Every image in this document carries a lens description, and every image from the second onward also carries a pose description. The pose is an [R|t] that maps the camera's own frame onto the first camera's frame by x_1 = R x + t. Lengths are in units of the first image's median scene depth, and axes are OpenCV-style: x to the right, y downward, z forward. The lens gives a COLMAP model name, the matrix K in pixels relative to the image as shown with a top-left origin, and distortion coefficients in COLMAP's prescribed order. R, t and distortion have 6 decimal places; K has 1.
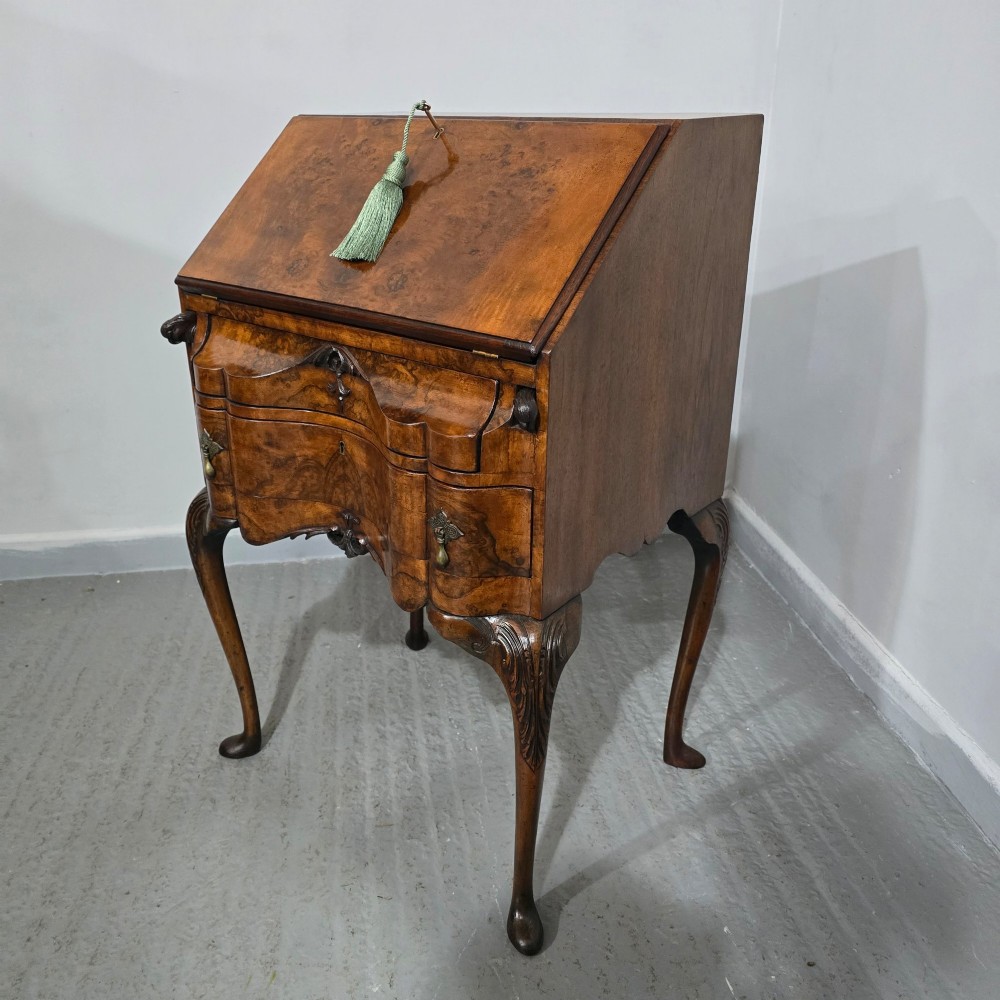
lens RADIAL K [[907.3, 0, 506.3], [0, 907.3, 492.2], [0, 0, 1]] dist [0.023350, 0.000000]
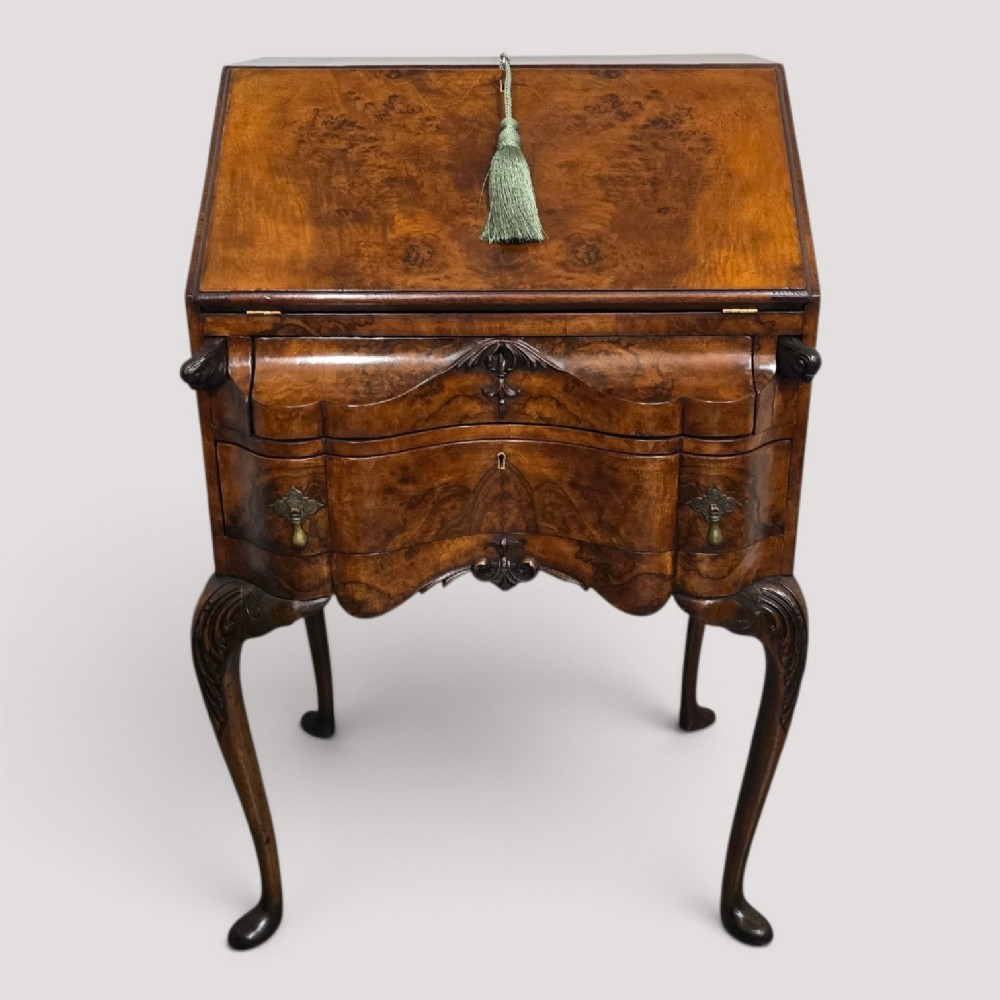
lens RADIAL K [[1127.8, 0, 524.9], [0, 1127.8, 458.8], [0, 0, 1]] dist [0.043119, 0.000000]
pose [[0.785495, -0.229095, 0.574902, -0.726586], [0.248842, 0.967473, 0.045537, -0.088266], [-0.566635, 0.107290, 0.816954, 0.134160]]
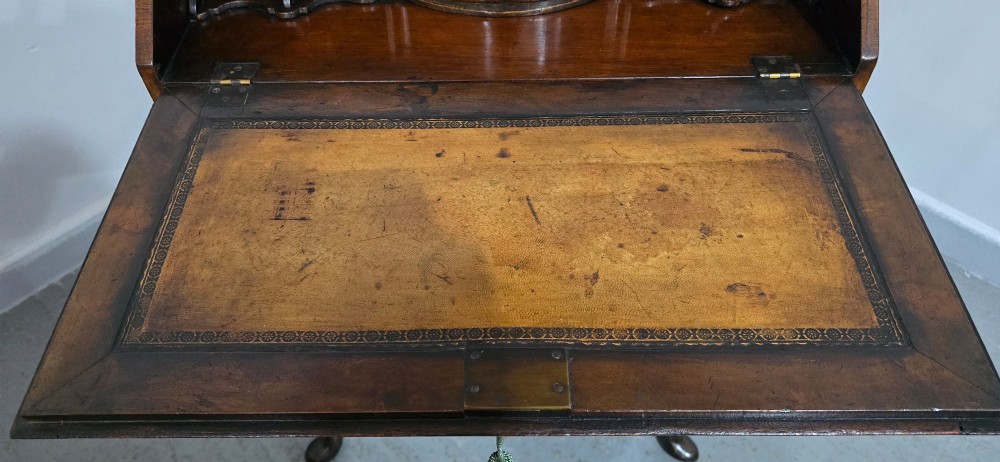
lens RADIAL K [[706.1, 0, 492.5], [0, 706.1, 235.0], [0, 0, 1]] dist [0.006610, 0.000567]
pose [[0.789057, -0.482008, 0.380864, -0.427432], [0.260564, 0.824042, 0.503053, -0.333772], [-0.556323, -0.297698, 0.775810, 0.475234]]
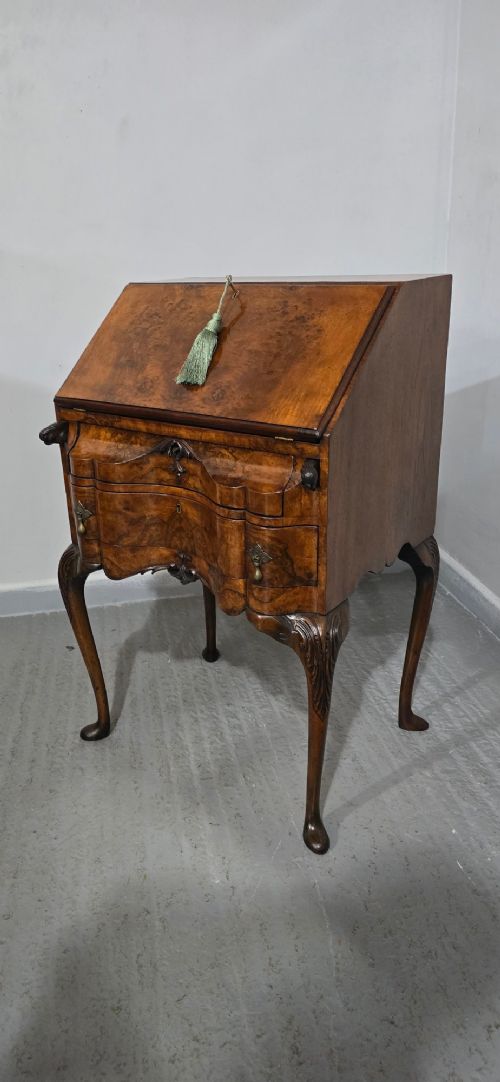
lens RADIAL K [[733.0, 0, 252.6], [0, 733.0, 542.1], [0, 0, 1]] dist [0.047329, -0.042885]
pose [[0.998630, -0.043533, 0.029019, -0.094161], [0.044382, 0.998585, -0.029291, 0.043427], [-0.027702, 0.030539, 0.999150, -0.178828]]
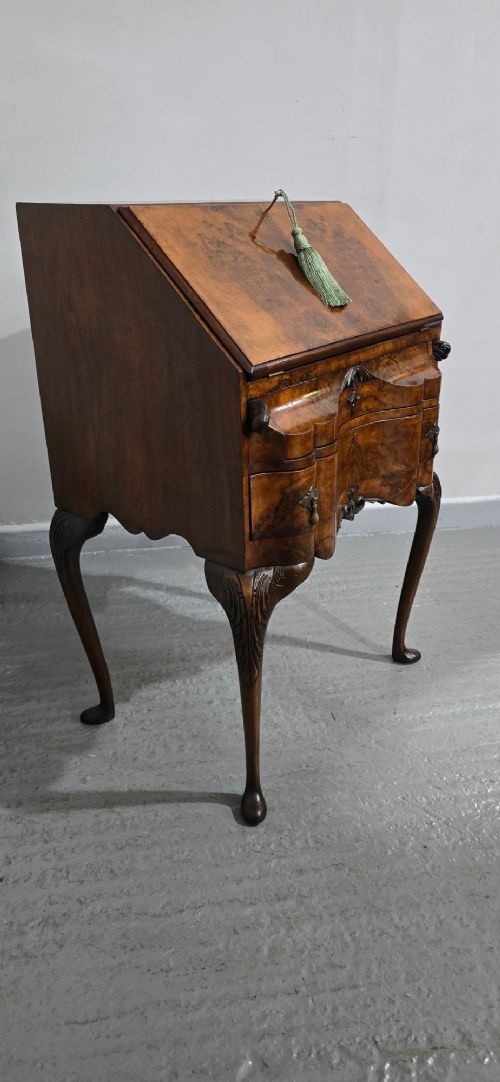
lens RADIAL K [[727.7, 0, 268.8], [0, 727.7, 543.4], [0, 0, 1]] dist [0.035355, -0.005624]
pose [[-0.012794, -0.429145, 0.903145, -1.214800], [0.402259, 0.824698, 0.397568, -0.402229], [-0.915436, 0.368385, 0.162077, 0.951744]]
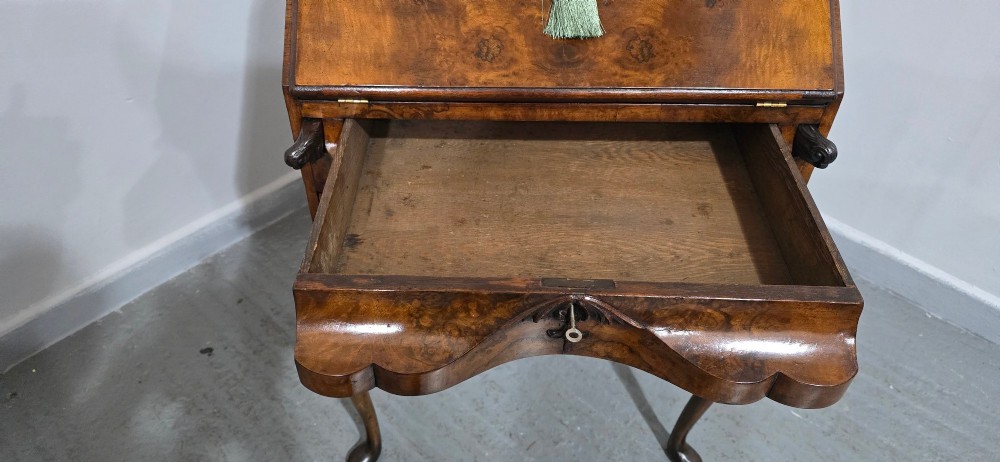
lens RADIAL K [[677.5, 0, 495.8], [0, 677.5, 224.0], [0, 0, 1]] dist [0.047329, -0.042885]
pose [[0.784839, -0.407199, 0.467137, -0.570837], [0.232955, 0.892386, 0.386496, -0.330201], [-0.574247, -0.194515, 0.795238, 0.400338]]
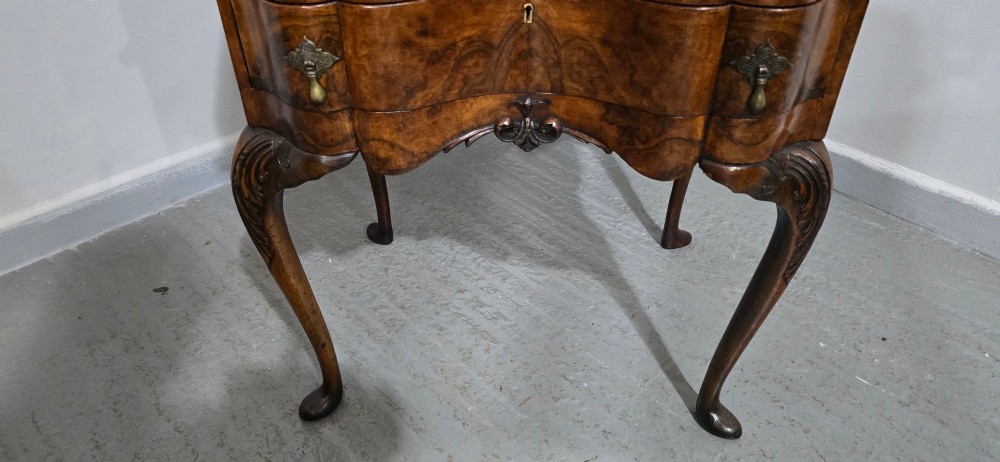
lens RADIAL K [[677.5, 0, 491.7], [0, 677.5, 226.7], [0, 0, 1]] dist [0.047329, -0.042885]
pose [[0.826285, -0.350138, 0.441199, -0.507138], [0.236271, 0.926523, 0.292800, -0.055302], [-0.511301, -0.137694, 0.848299, 0.470391]]
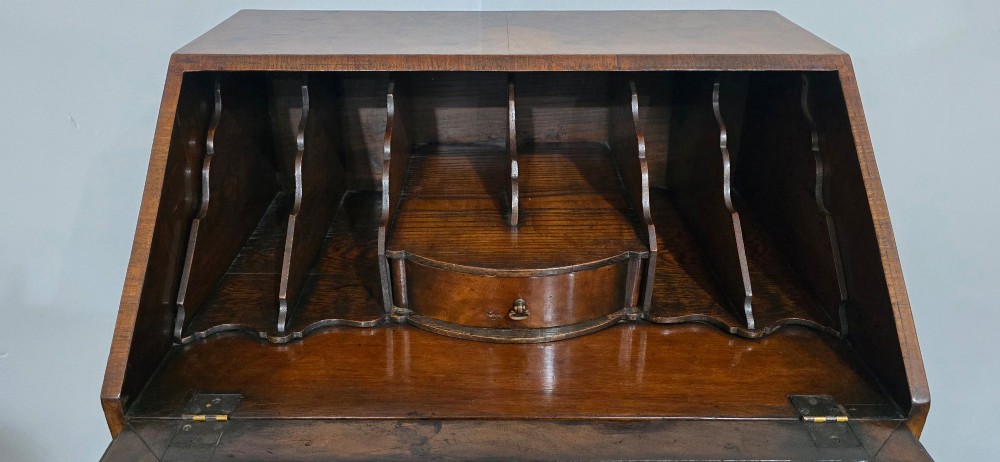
lens RADIAL K [[706.1, 0, 496.4], [0, 706.1, 245.5], [0, 0, 1]] dist [0.006610, 0.000567]
pose [[0.781407, -0.290083, 0.552499, -0.400181], [0.240967, 0.956977, 0.161646, -0.349877], [-0.575619, 0.006823, 0.817689, 0.537491]]
